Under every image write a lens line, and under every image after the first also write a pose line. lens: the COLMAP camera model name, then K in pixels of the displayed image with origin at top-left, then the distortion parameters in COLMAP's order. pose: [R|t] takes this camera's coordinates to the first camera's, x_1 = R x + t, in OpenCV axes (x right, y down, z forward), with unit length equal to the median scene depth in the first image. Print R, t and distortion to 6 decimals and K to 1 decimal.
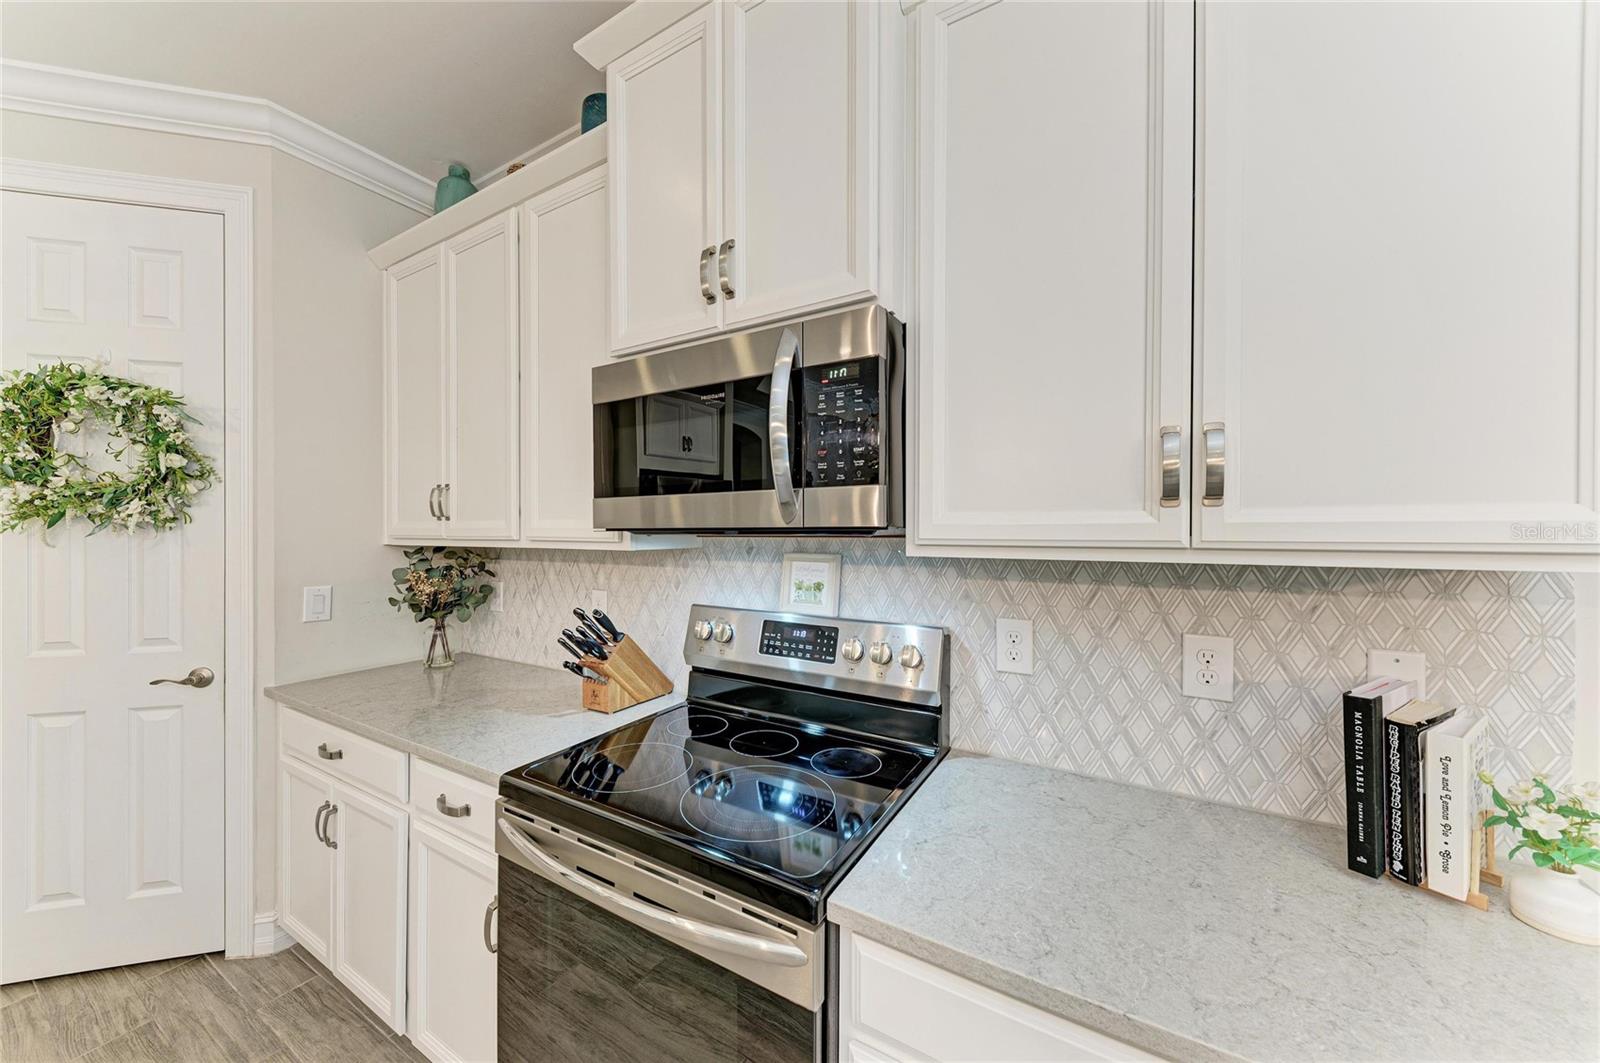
lens RADIAL K [[555.1, 0, 799.8], [0, 555.1, 533.4], [0, 0, 1]] dist [0.014588, -0.004394]
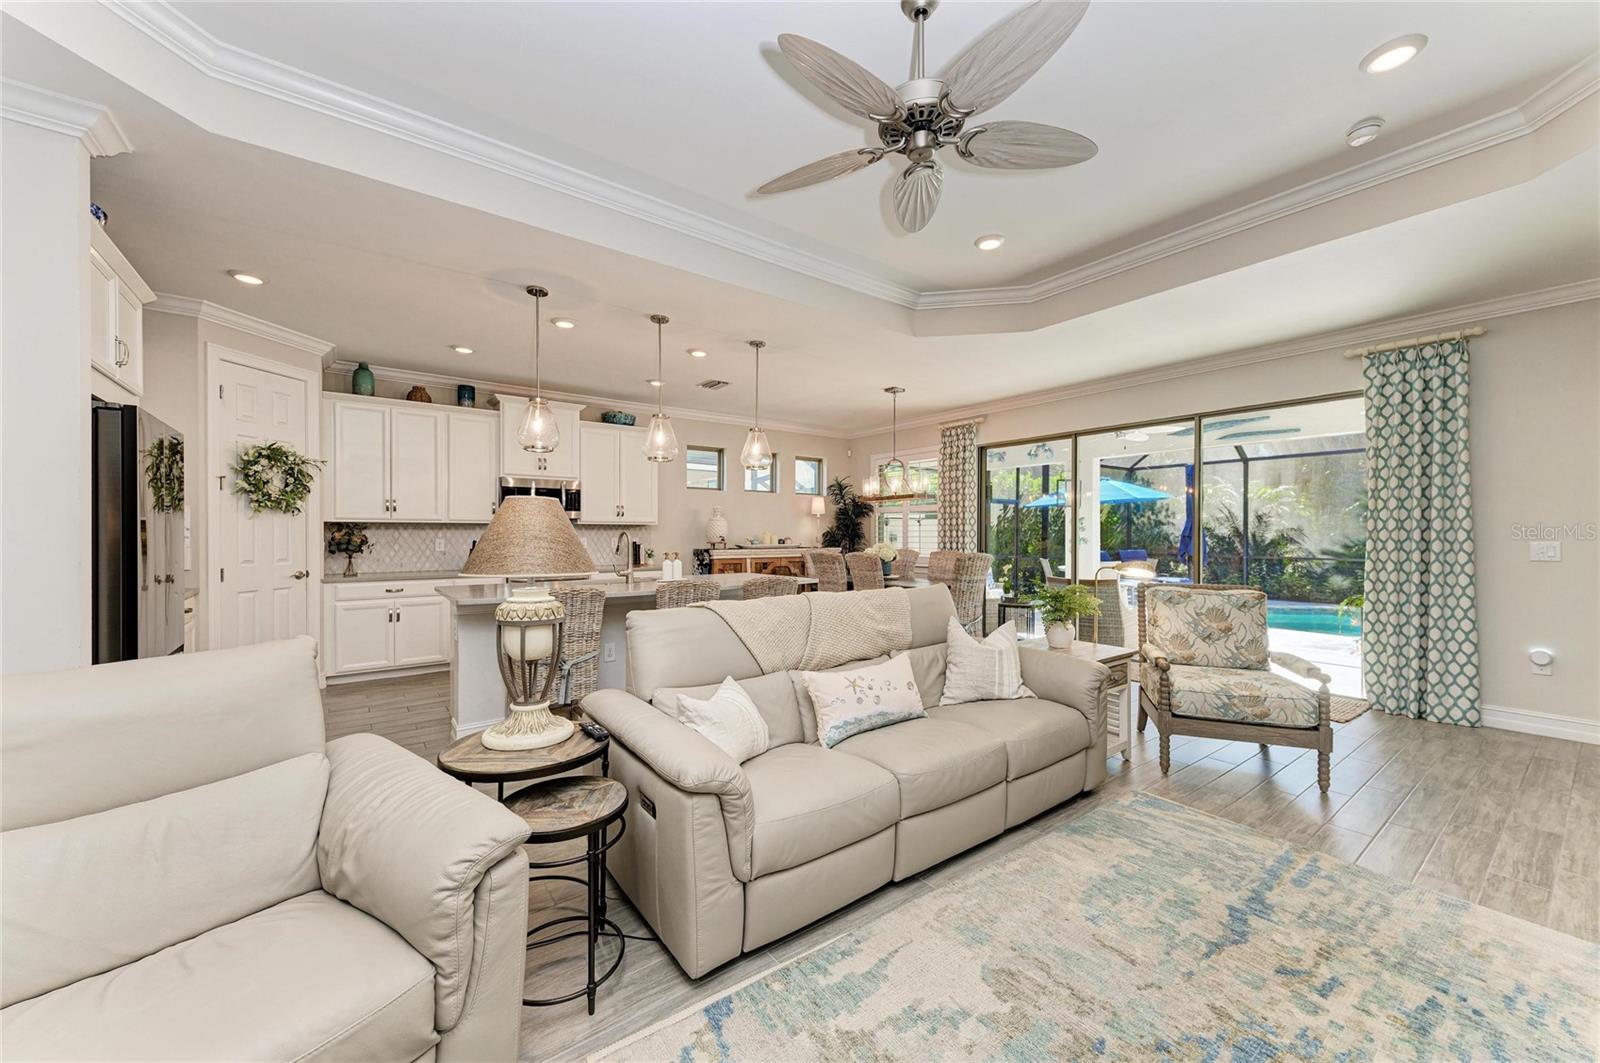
lens RADIAL K [[601.4, 0, 809.5], [0, 601.4, 536.5], [0, 0, 1]] dist [0.026251, -0.007703]
pose [[0.369408, -0.006014, 0.929248, -3.111733], [0.000851, 0.999981, 0.006133, 0.090301], [-0.929267, -0.001475, 0.369406, -2.303111]]
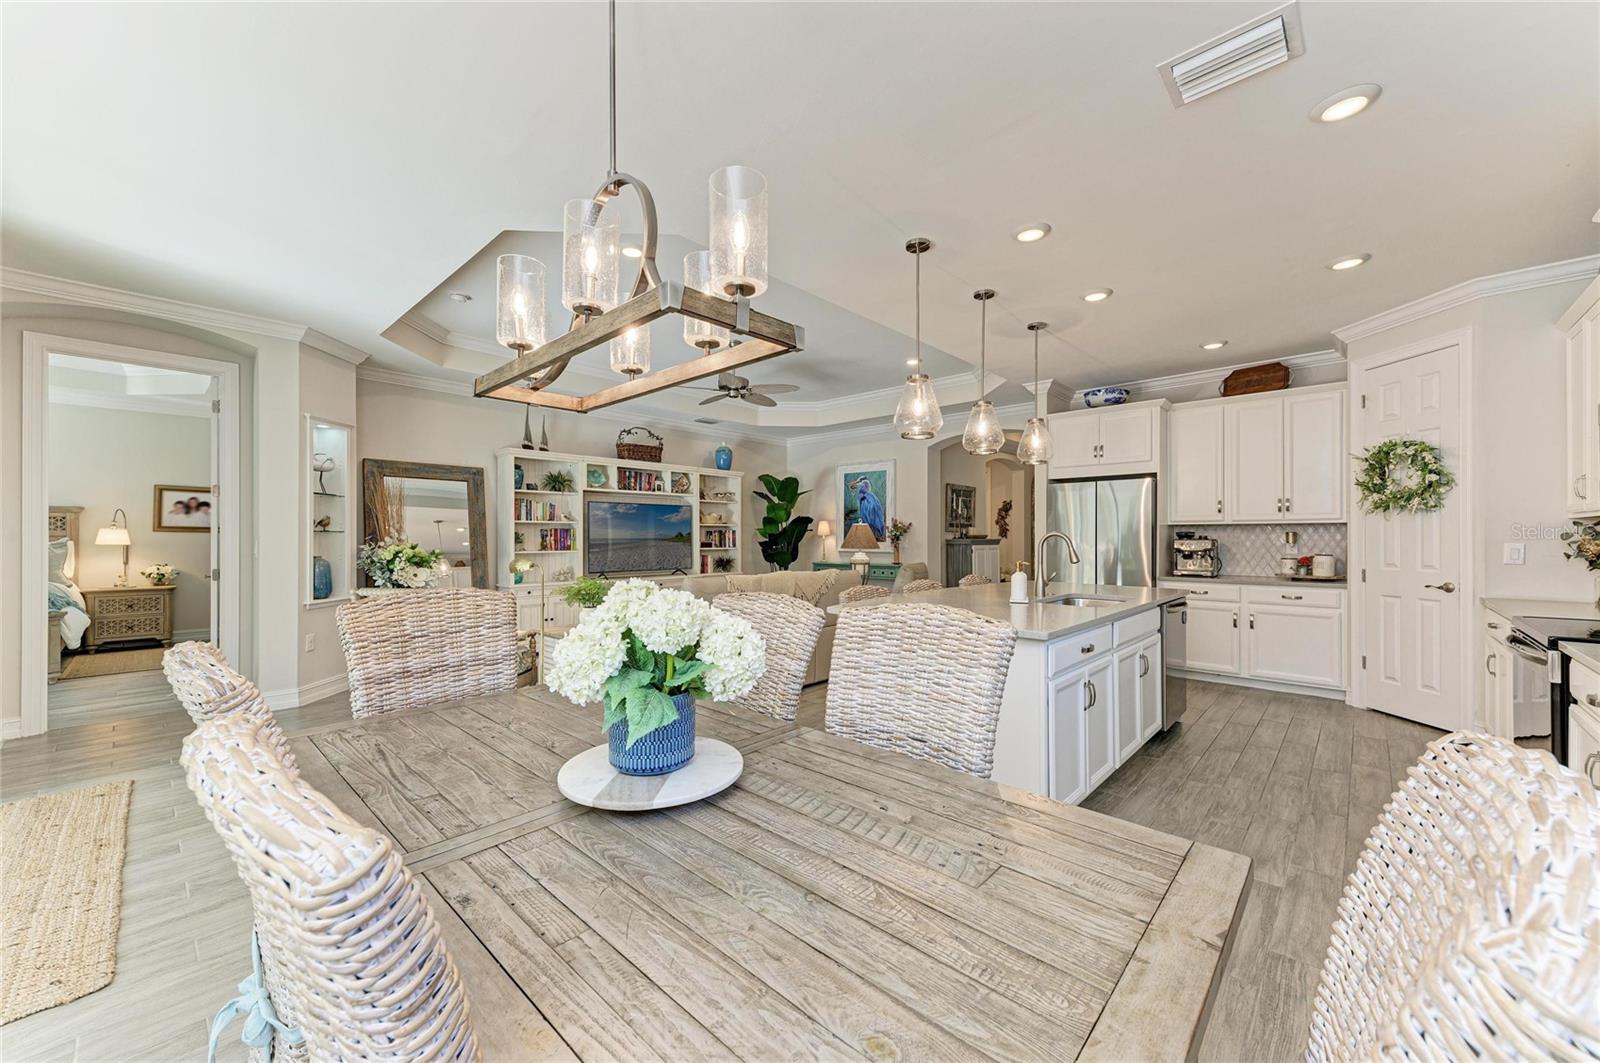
lens RADIAL K [[606.6, 0, 799.0], [0, 606.6, 534.3], [0, 0, 1]] dist [0.022877, -0.008180]
pose [[-0.210664, -0.003651, -0.977552, 1.737838], [-0.001857, 0.999993, -0.003334, 0.099552], [0.977557, 0.001113, -0.210669, -0.869974]]
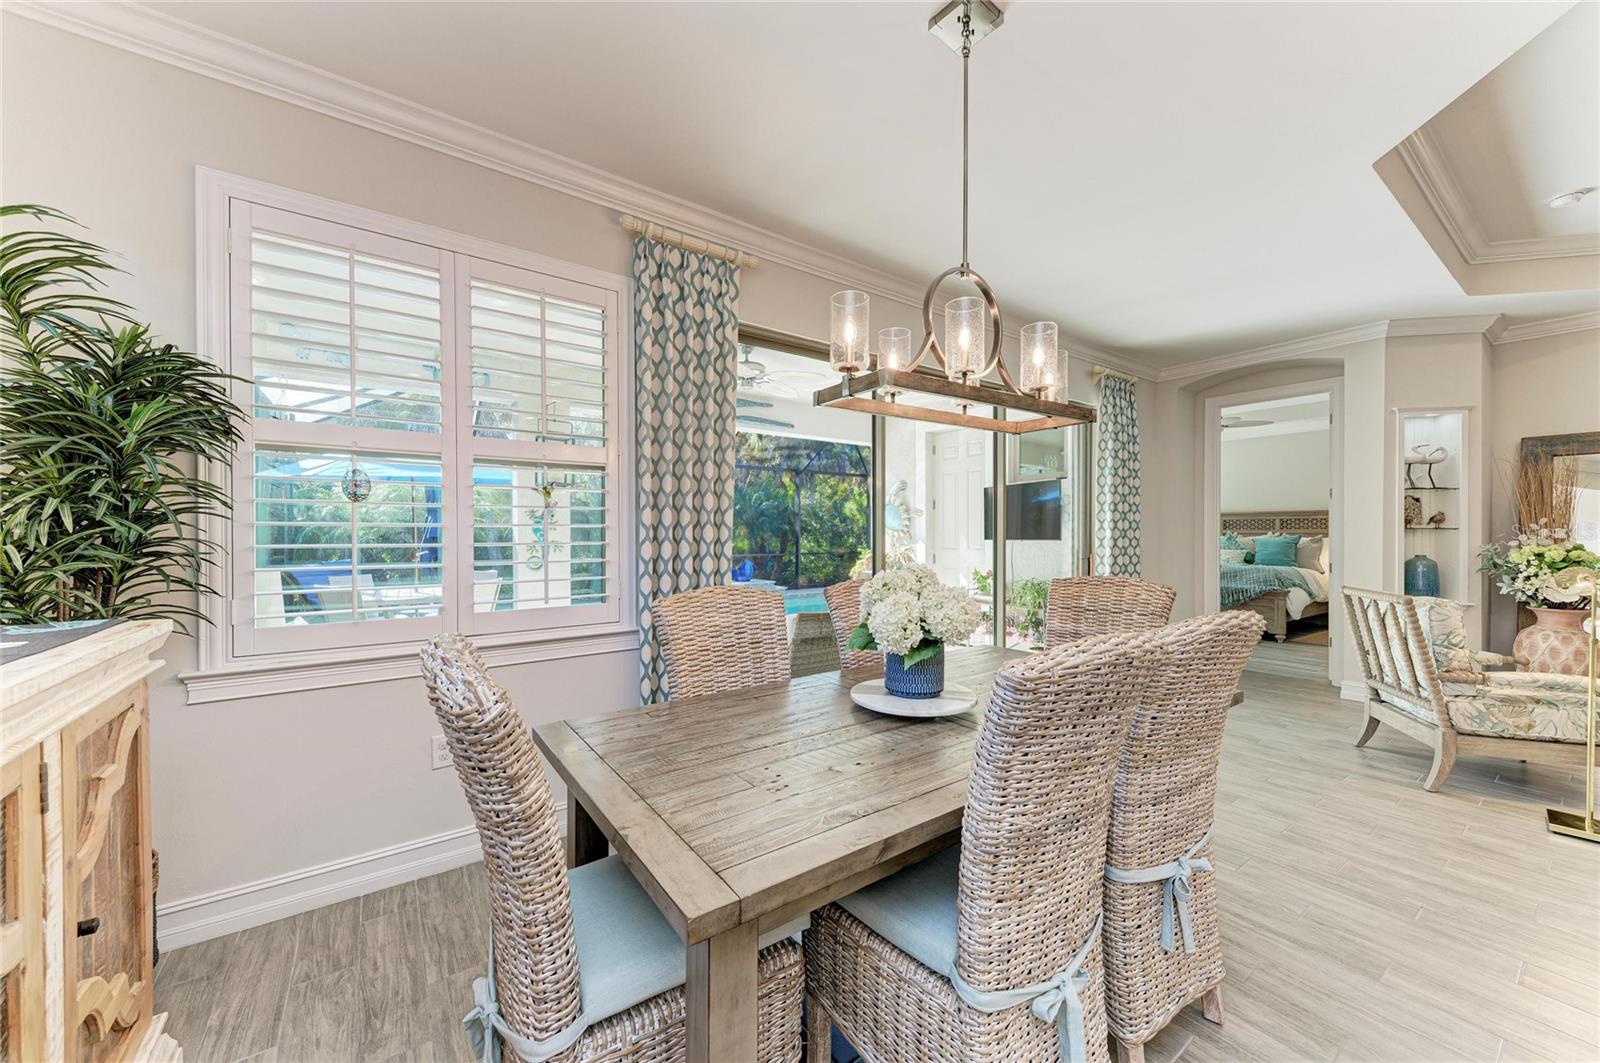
lens RADIAL K [[585.8, 0, 800.0], [0, 585.8, 531.5], [0, 0, 1]] dist [0.006255, -0.000192]
pose [[-0.914780, 0.000658, 0.403952, 0.768944], [-0.000060, 0.999998, -0.001767, 0.097617], [-0.403952, -0.001640, -0.914779, -0.150556]]
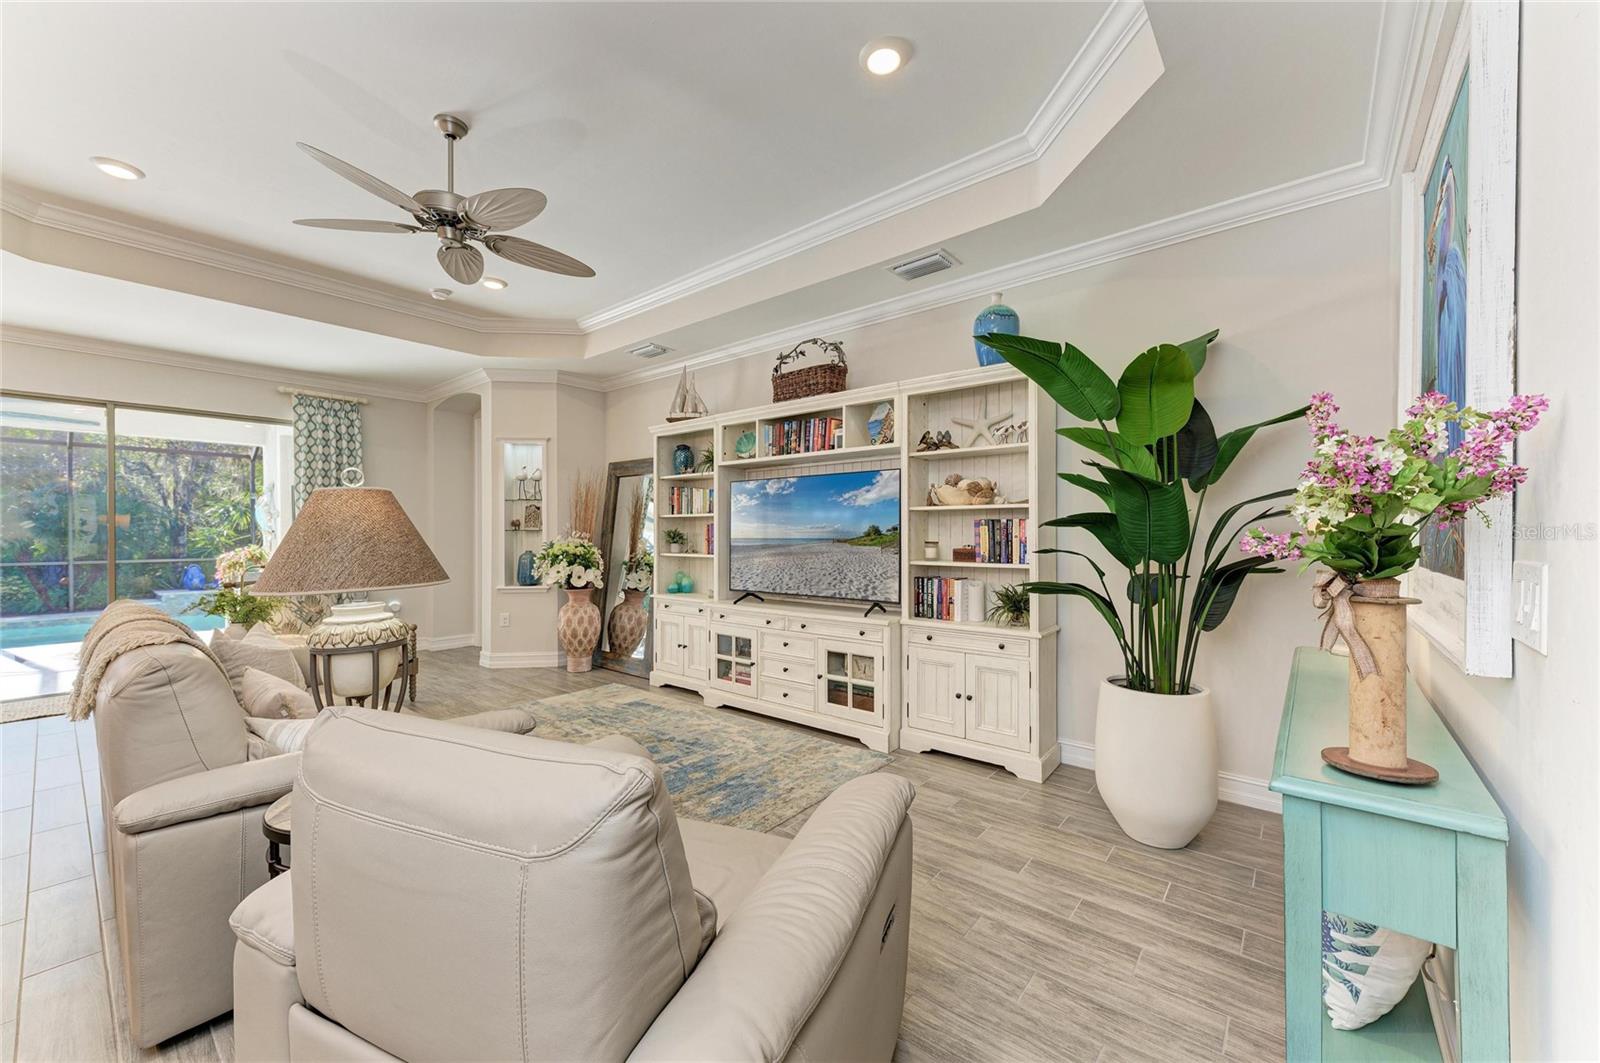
lens RADIAL K [[612.0, 0, 796.6], [0, 612.0, 536.5], [0, 0, 1]] dist [0.009950, -0.000061]
pose [[-0.988144, -0.000365, 0.153529, -3.027704], [0.000698, 0.999976, 0.006871, 0.090796], [-0.153527, 0.006897, -0.988120, -0.436332]]
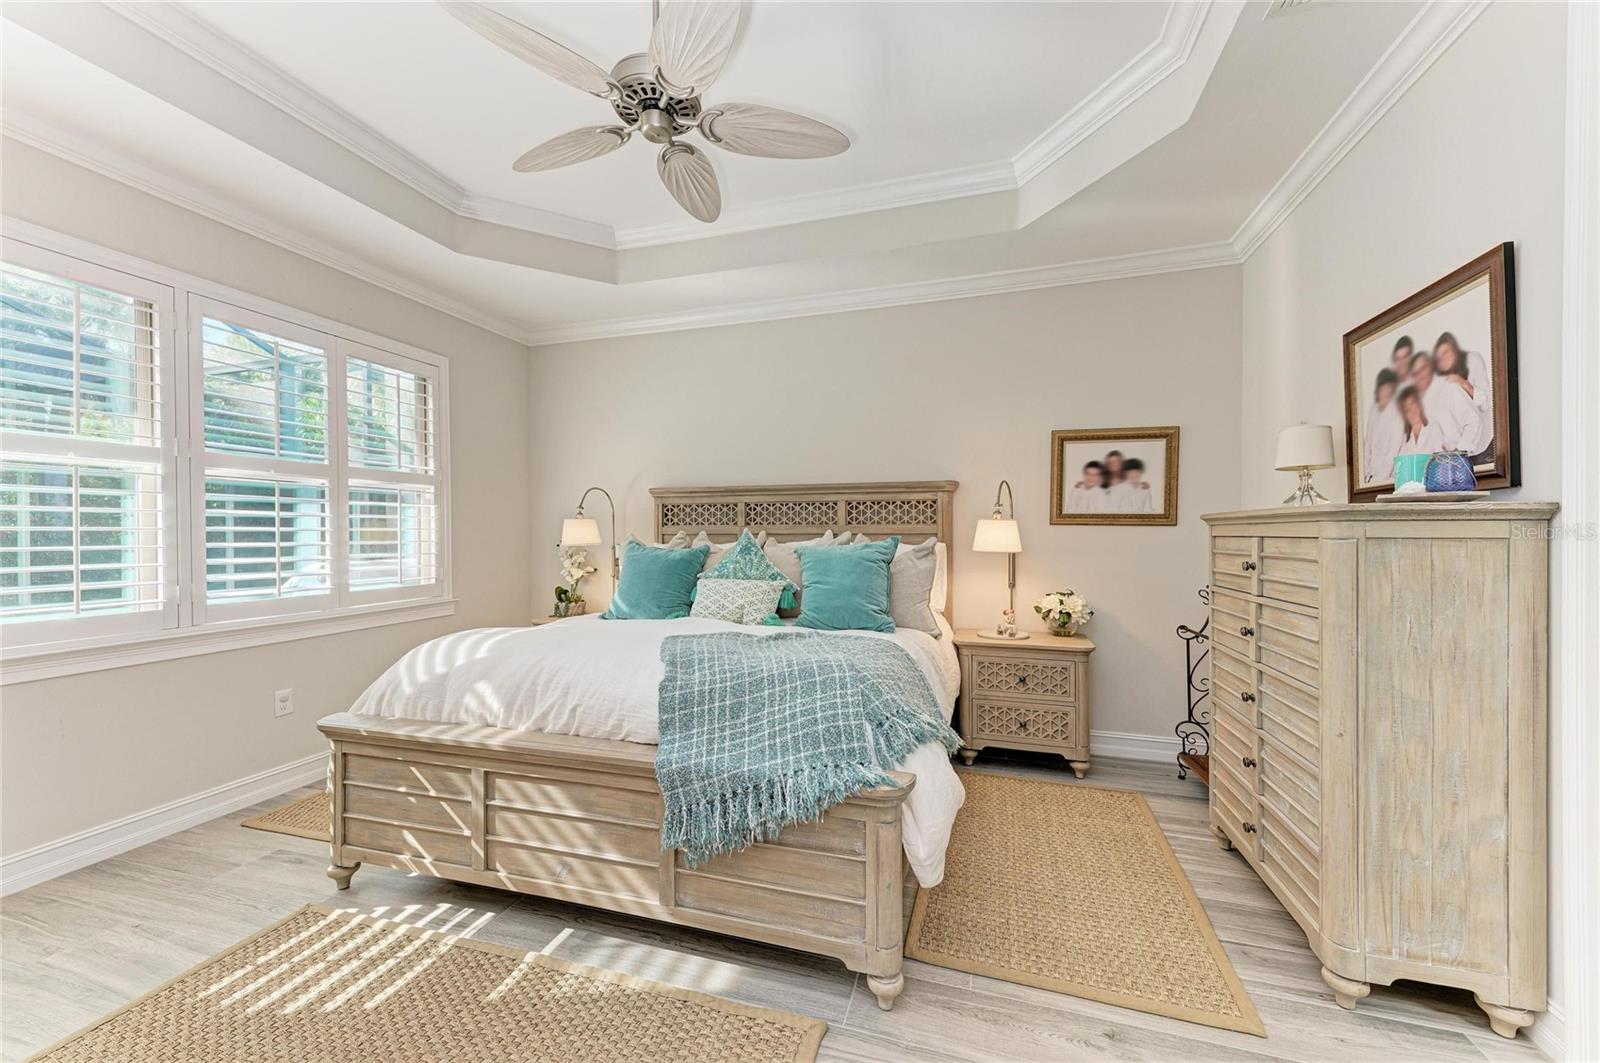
lens RADIAL K [[612.0, 0, 796.6], [0, 612.0, 536.5], [0, 0, 1]] dist [0.009950, -0.000061]
pose [[-0.972918, 0.003917, -0.231117, -0.351868], [0.002022, 0.999962, 0.008432, 0.093548], [0.231141, 0.007737, -0.972890, -4.659948]]
